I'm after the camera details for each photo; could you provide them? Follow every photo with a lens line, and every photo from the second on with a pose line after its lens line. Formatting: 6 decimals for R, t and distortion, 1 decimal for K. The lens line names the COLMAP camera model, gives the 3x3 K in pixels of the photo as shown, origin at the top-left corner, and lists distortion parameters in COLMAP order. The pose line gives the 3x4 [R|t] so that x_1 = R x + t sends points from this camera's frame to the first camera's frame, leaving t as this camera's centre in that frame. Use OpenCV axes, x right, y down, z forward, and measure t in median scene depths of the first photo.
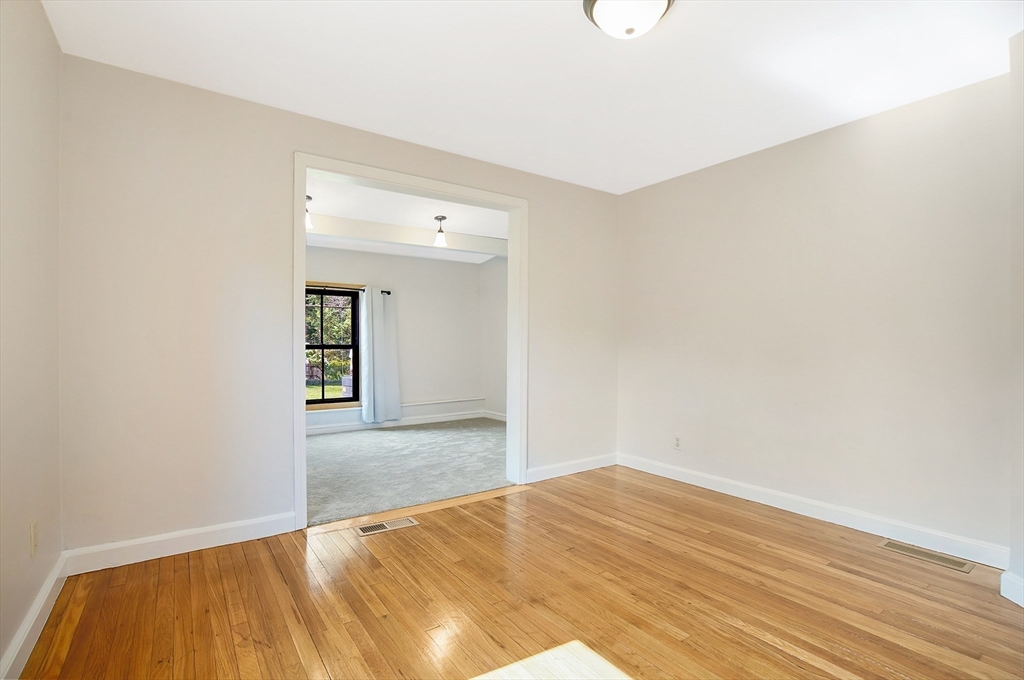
lens RADIAL K [[480.1, 0, 504.8], [0, 480.1, 343.6], [0, 0, 1]] dist [-0.052675, 0.026502]
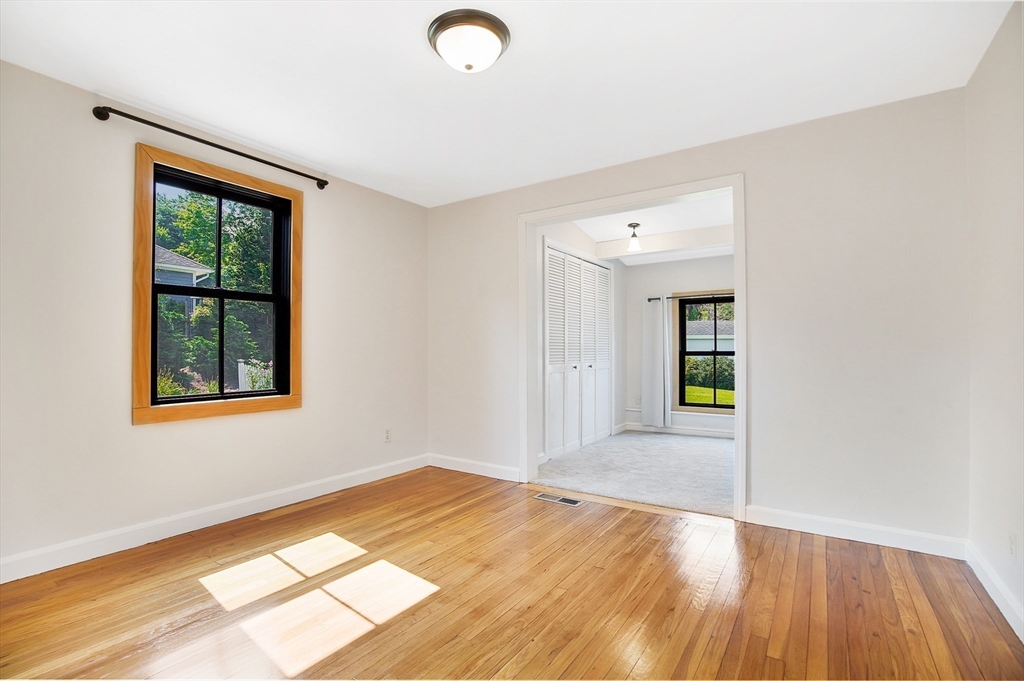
lens RADIAL K [[480.1, 0, 504.8], [0, 480.1, 344.1], [0, 0, 1]] dist [-0.052675, 0.026502]
pose [[0.335936, -0.019010, -0.941693, 0.803200], [0.002589, 0.999811, -0.019259, 0.012262], [0.941881, 0.004032, 0.335922, 0.434774]]
